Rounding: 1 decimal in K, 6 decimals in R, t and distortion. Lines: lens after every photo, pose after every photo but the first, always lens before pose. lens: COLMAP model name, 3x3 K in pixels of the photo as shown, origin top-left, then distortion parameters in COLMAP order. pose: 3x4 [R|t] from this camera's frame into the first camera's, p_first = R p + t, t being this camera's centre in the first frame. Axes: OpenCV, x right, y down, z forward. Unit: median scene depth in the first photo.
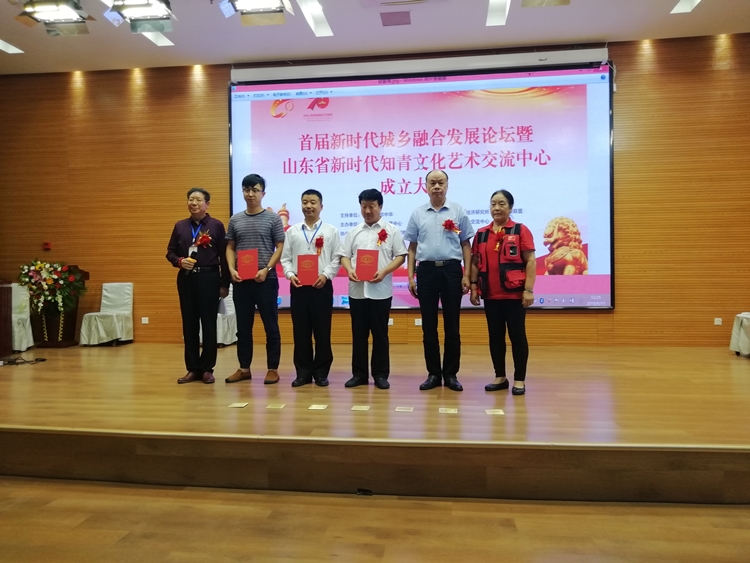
lens RADIAL K [[560.5, 0, 373.8], [0, 560.5, 279.9], [0, 0, 1]] dist [0.016034, -0.007650]
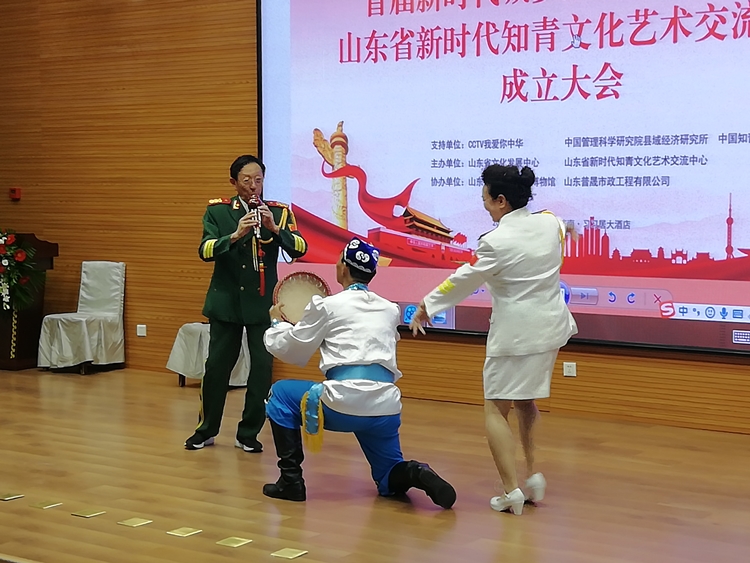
lens RADIAL K [[1473.6, 0, 364.2], [0, 1473.6, 275.9], [0, 0, 1]] dist [0.072109, 0.000000]
pose [[0.867473, 0.037956, -0.496034, 0.562494], [-0.002073, 0.997352, 0.072692, -0.097183], [0.497480, -0.062030, 0.865255, -0.182662]]
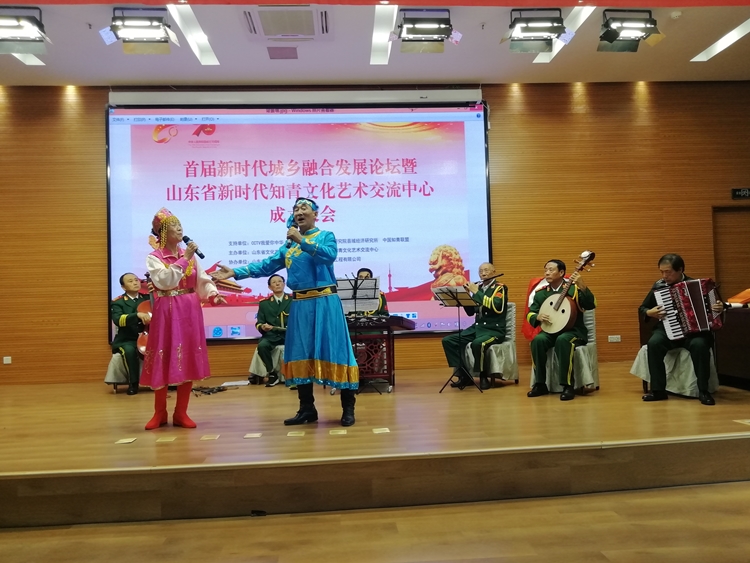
lens RADIAL K [[594.2, 0, 376.9], [0, 594.2, 278.7], [0, 0, 1]] dist [0.030204, -0.030354]
pose [[0.982473, -0.014255, 0.185860, 0.000017], [0.022934, 0.998740, -0.044631, -0.001975], [-0.184989, 0.048112, 0.981562, -0.066708]]
